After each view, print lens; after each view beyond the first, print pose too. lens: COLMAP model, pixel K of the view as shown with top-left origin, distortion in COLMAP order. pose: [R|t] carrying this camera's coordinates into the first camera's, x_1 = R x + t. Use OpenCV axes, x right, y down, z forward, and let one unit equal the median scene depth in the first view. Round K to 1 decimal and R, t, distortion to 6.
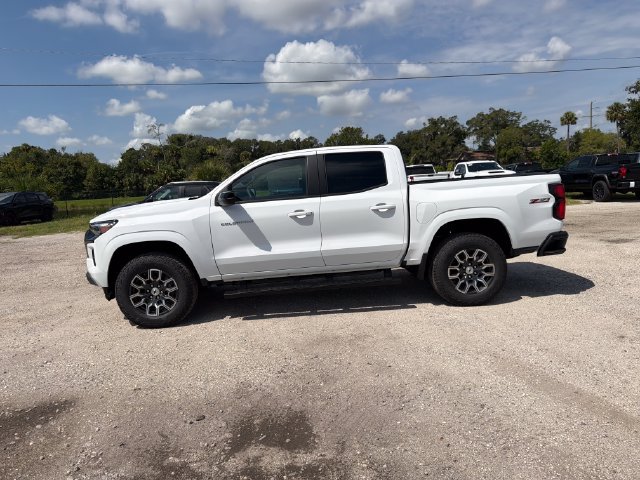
lens RADIAL K [[452.9, 0, 315.3], [0, 452.9, 241.3], [0, 0, 1]] dist [0.047296, -0.056018]
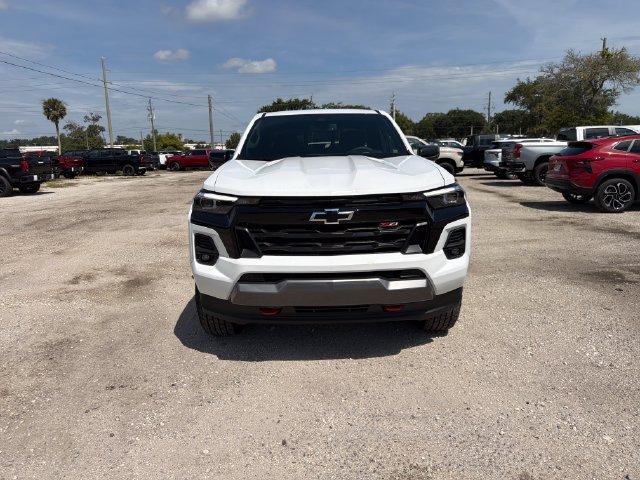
lens RADIAL K [[452.9, 0, 316.3], [0, 452.9, 243.4], [0, 0, 1]] dist [0.047296, -0.056018]
pose [[0.039710, -0.141470, 0.989146, -1.068692], [0.153182, 0.979087, 0.133881, -0.072121], [-0.987400, 0.146203, 0.060550, 1.131550]]
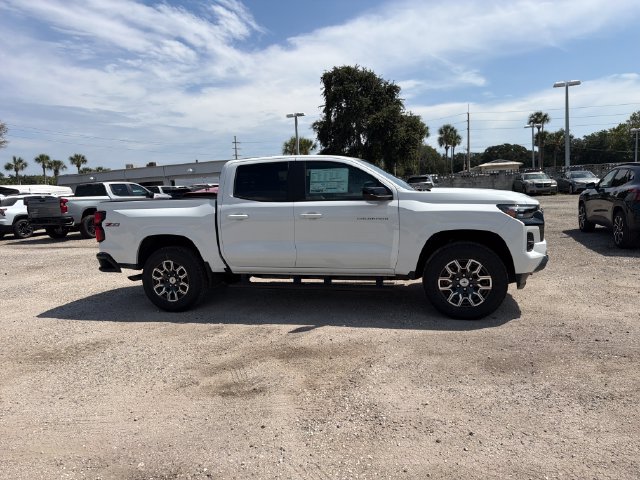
lens RADIAL K [[452.9, 0, 315.2], [0, 452.9, 241.4], [0, 0, 1]] dist [0.047296, -0.056018]
pose [[-0.943907, 0.067743, 0.323187, -0.380355], [0.145865, 0.963603, 0.224036, -0.277870], [-0.296247, 0.258611, -0.919434, 2.288616]]
